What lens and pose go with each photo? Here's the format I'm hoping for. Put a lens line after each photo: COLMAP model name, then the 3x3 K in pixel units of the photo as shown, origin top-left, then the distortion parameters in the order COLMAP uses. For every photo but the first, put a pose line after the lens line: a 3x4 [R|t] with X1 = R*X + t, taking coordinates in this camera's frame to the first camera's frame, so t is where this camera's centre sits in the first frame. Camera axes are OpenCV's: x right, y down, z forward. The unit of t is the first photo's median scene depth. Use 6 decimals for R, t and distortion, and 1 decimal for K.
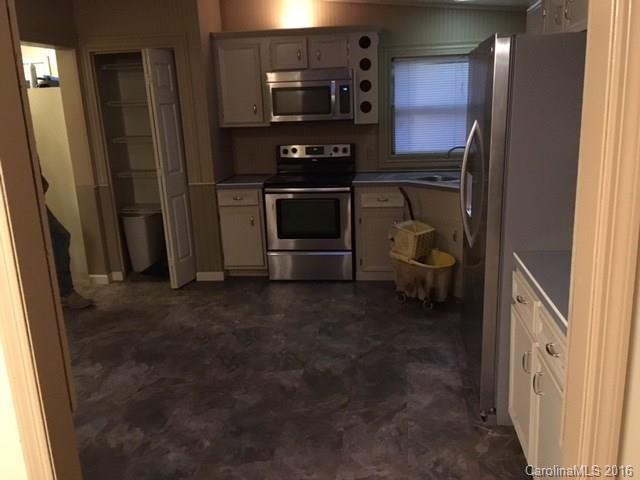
lens RADIAL K [[557.5, 0, 320.0], [0, 557.5, 240.0], [0, 0, 1]] dist [0.072500, -0.106642]
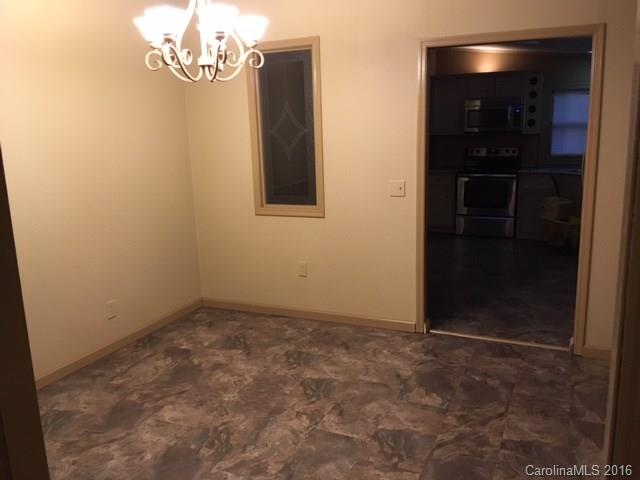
lens RADIAL K [[557.5, 0, 320.0], [0, 557.5, 240.0], [0, 0, 1]] dist [0.072500, -0.106642]
pose [[0.960972, 0.070978, -0.267384, -0.039432], [-0.076749, 0.996988, -0.011180, 0.146253], [0.265785, 0.031266, 0.963525, -0.639198]]
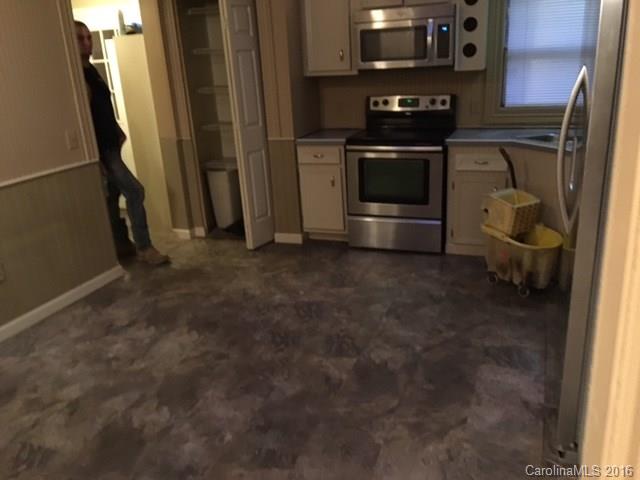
lens RADIAL K [[557.5, 0, 320.0], [0, 557.5, 240.0], [0, 0, 1]] dist [0.072500, -0.106642]
pose [[0.973217, 0.060583, -0.221764, 0.072711], [-0.040563, 0.994769, 0.093748, -0.025233], [0.226284, -0.082242, 0.970583, 0.110229]]
